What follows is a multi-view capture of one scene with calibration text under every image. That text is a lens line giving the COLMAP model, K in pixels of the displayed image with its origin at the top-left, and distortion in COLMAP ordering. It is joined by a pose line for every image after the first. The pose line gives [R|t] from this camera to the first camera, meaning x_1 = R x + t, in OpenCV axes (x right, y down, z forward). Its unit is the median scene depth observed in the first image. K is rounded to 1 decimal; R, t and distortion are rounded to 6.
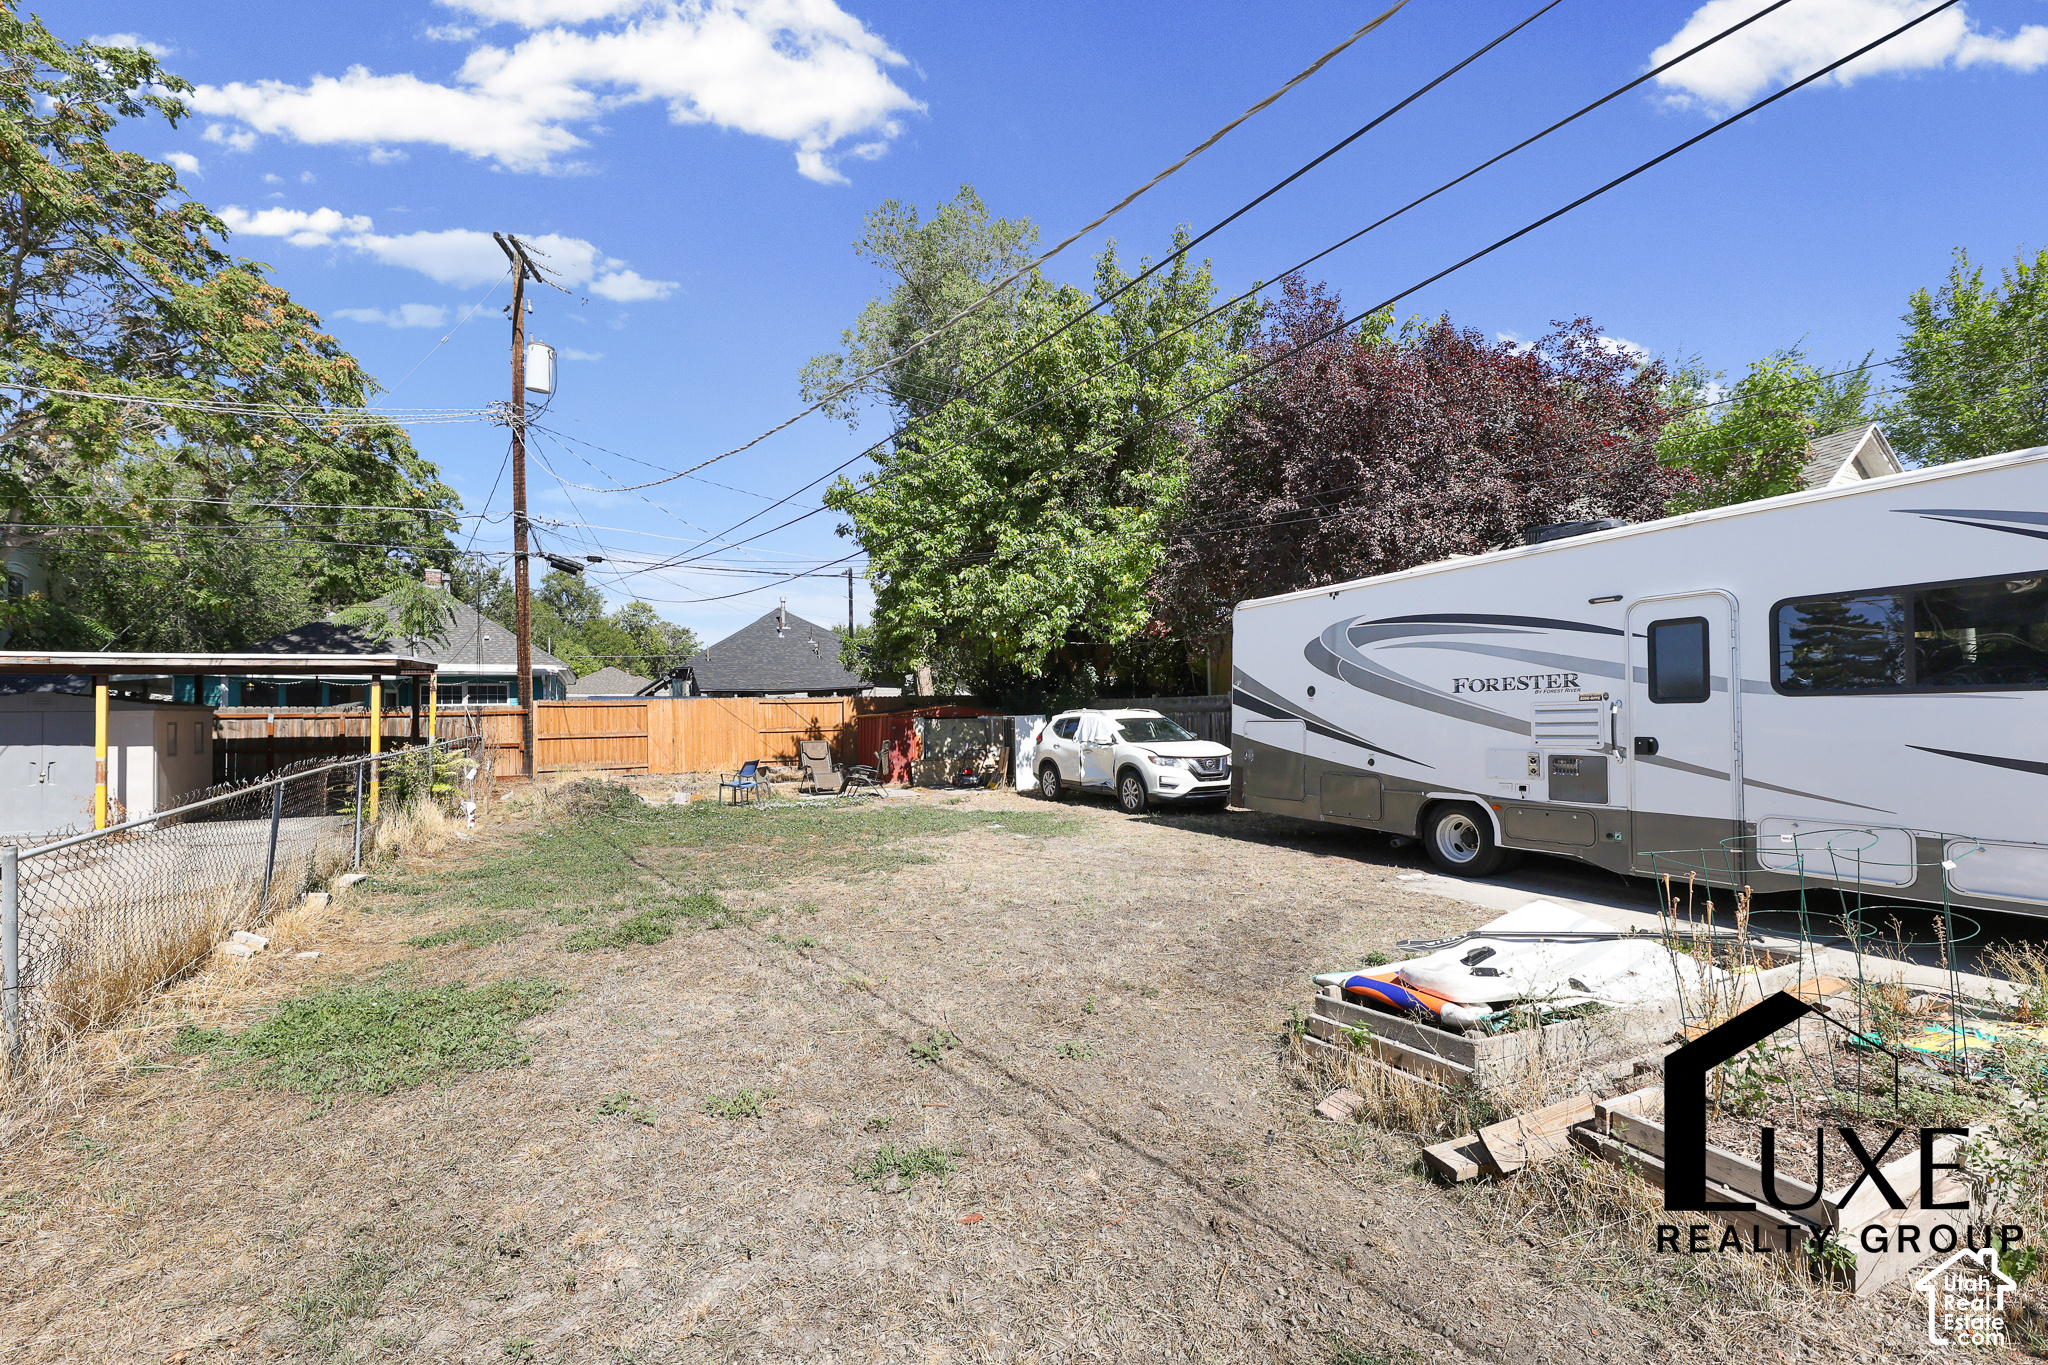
lens RADIAL K [[851.3, 0, 1024.0], [0, 851.3, 682.5], [0, 0, 1]] dist [0.000013, -0.000077]
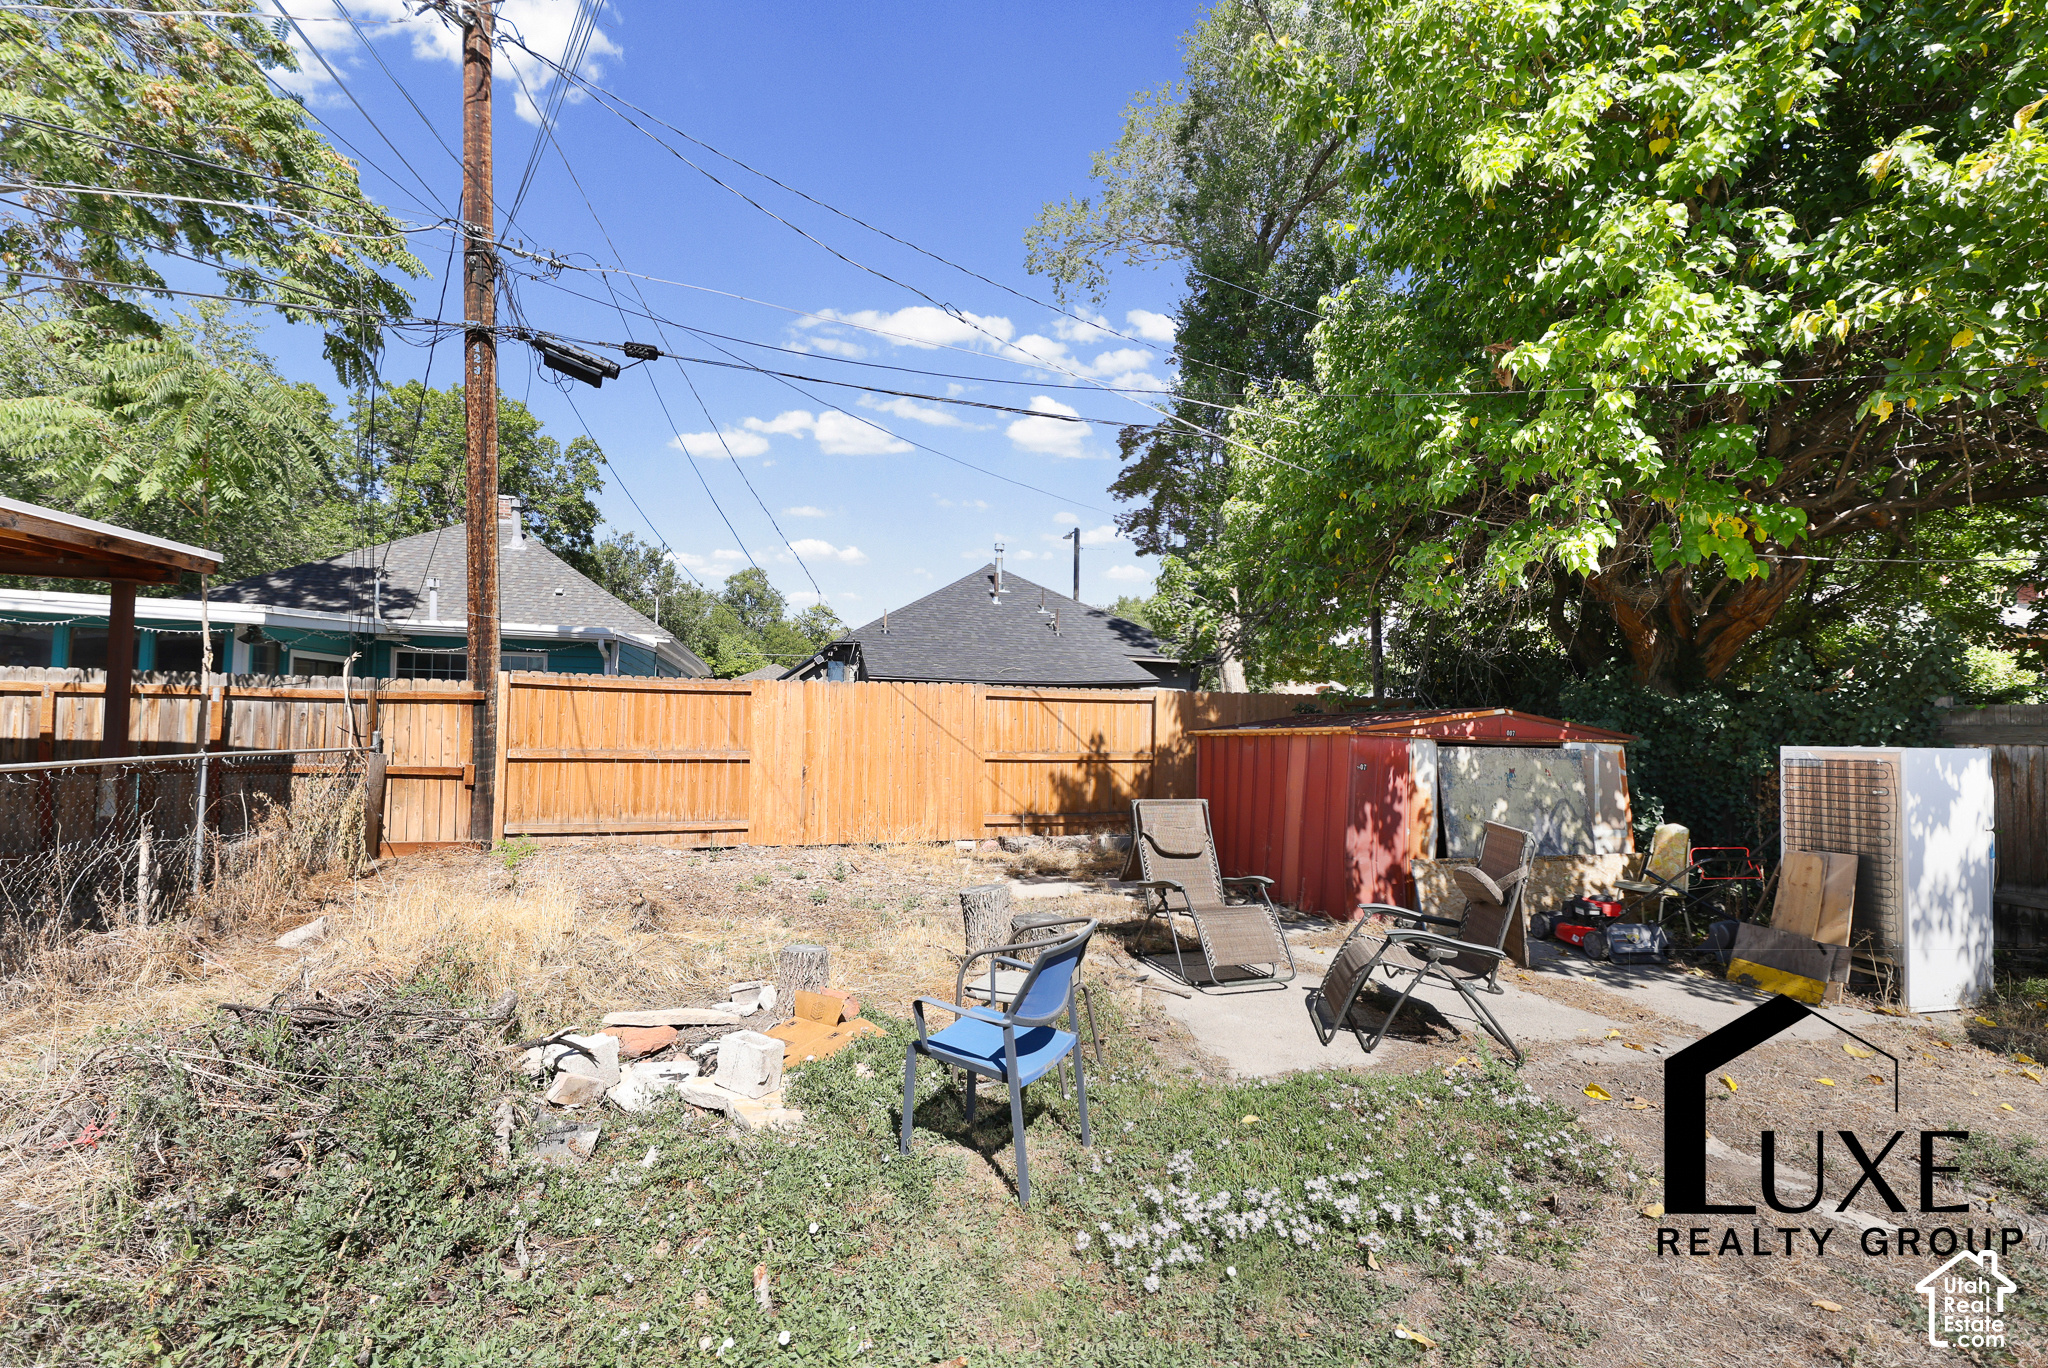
lens RADIAL K [[816.9, 0, 1024.4], [0, 816.9, 699.7], [0, 0, 1]] dist [-0.001581, -0.000077]
pose [[0.981507, 0.026221, -0.189619, -0.226778], [-0.027521, 0.999612, -0.004226, 0.029660], [0.189435, 0.009366, 0.981849, 0.626105]]
